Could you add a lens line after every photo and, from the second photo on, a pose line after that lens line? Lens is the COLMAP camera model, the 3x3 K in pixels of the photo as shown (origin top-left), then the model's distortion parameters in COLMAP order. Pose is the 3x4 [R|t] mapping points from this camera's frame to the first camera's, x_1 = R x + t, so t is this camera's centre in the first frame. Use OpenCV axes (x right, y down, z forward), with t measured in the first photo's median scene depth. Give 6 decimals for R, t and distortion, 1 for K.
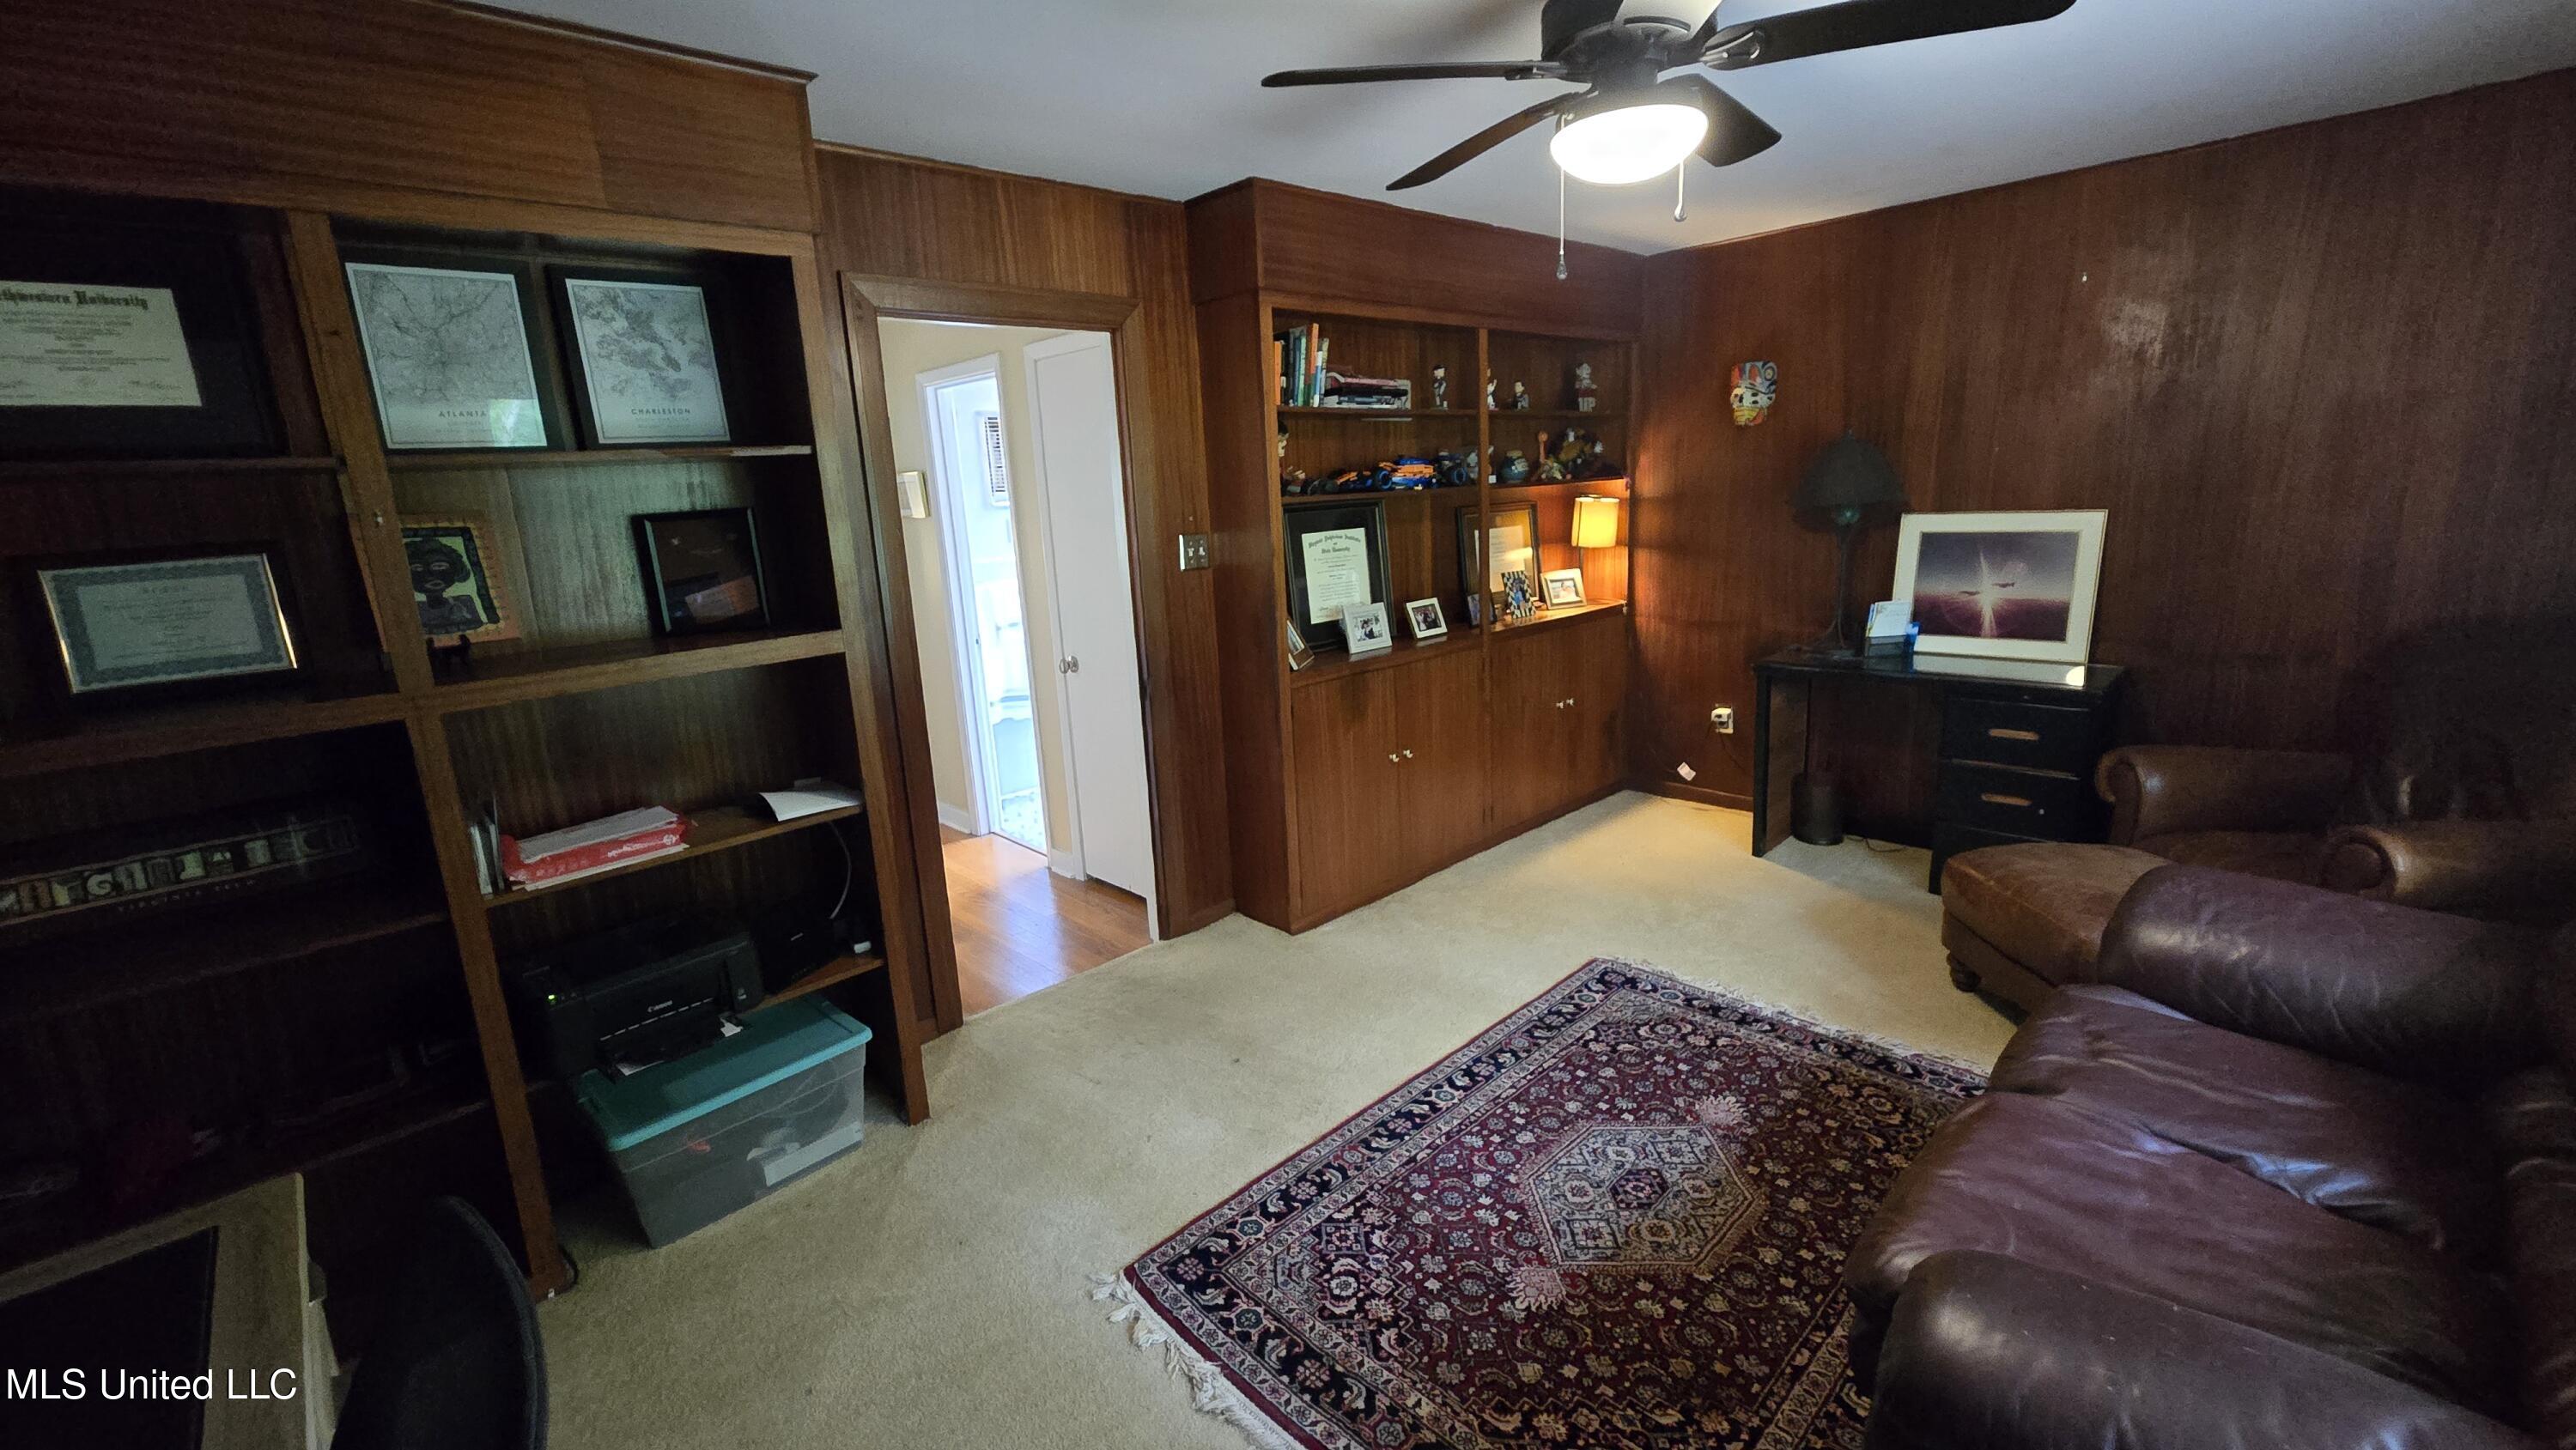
lens RADIAL K [[1051.8, 0, 1290.1], [0, 1051.8, 715.5], [0, 0, 1]] dist [0.000247, -0.000100]
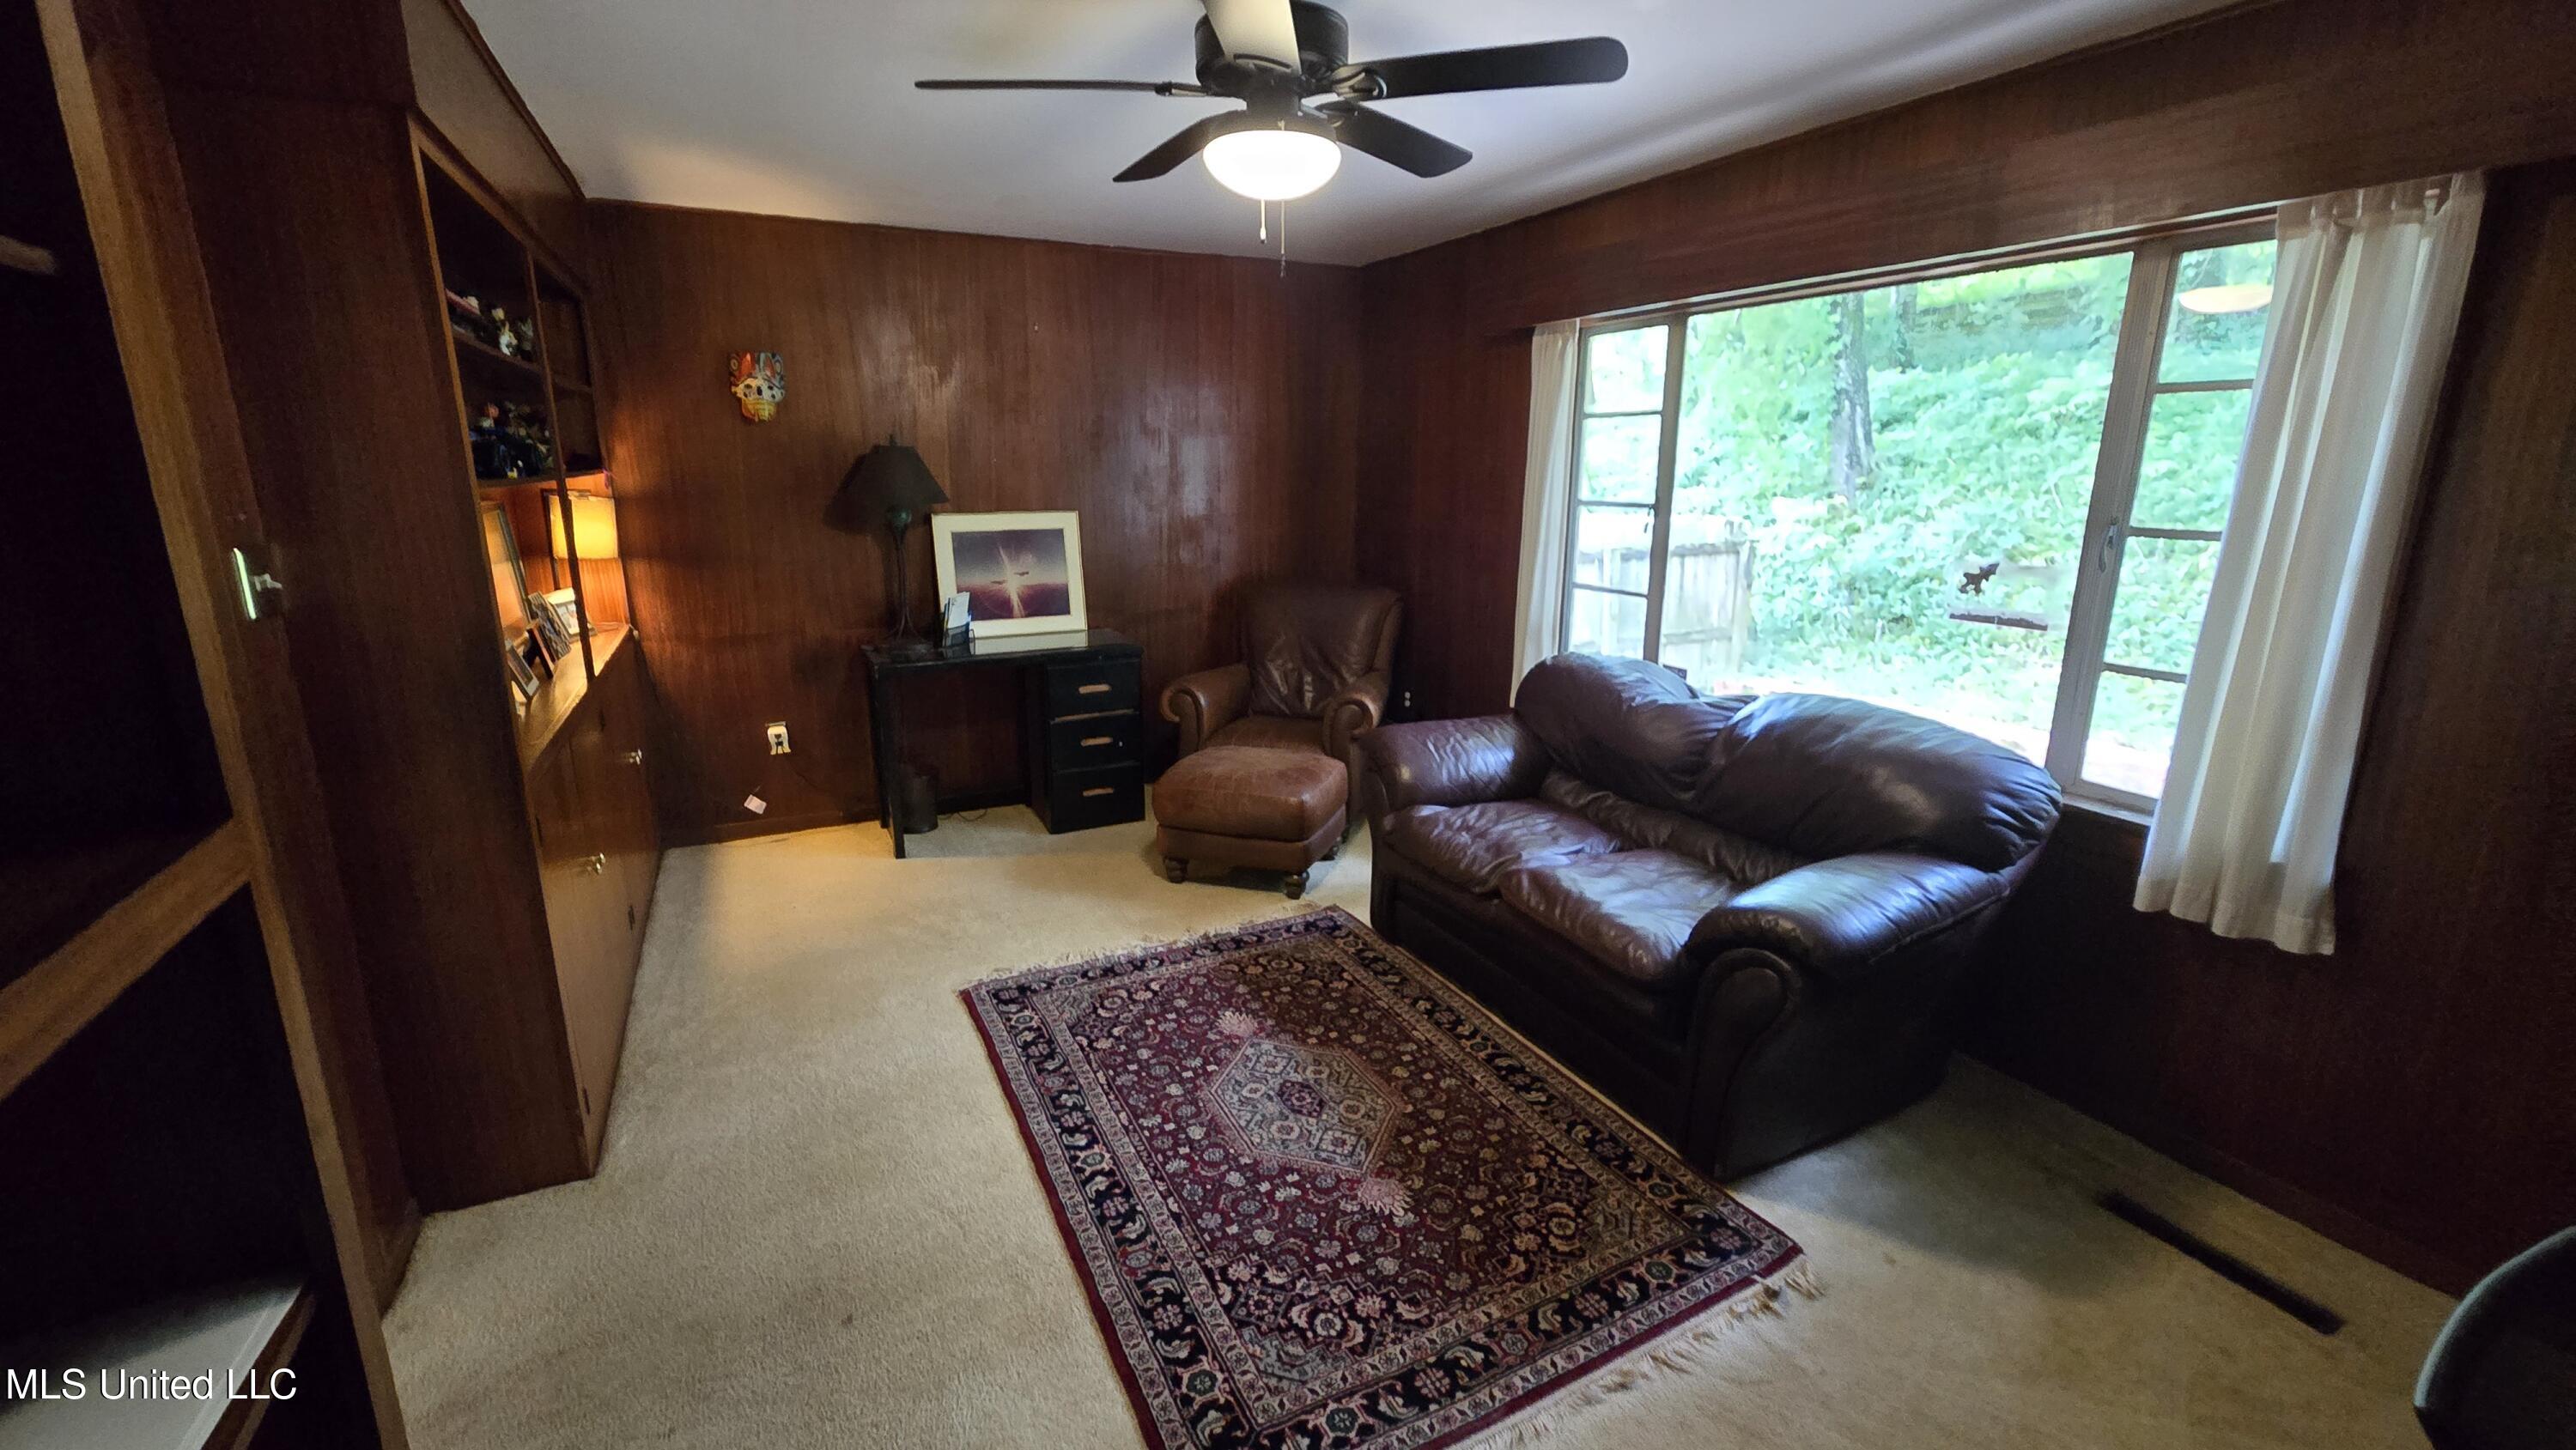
lens RADIAL K [[1051.8, 0, 1290.1], [0, 1051.8, 715.5], [0, 0, 1]] dist [0.000247, -0.000100]
pose [[0.295989, -0.175825, 0.938870, -0.553445], [0.189727, 0.974150, 0.122619, -0.078001], [-0.936159, 0.141835, 0.321697, 0.490309]]
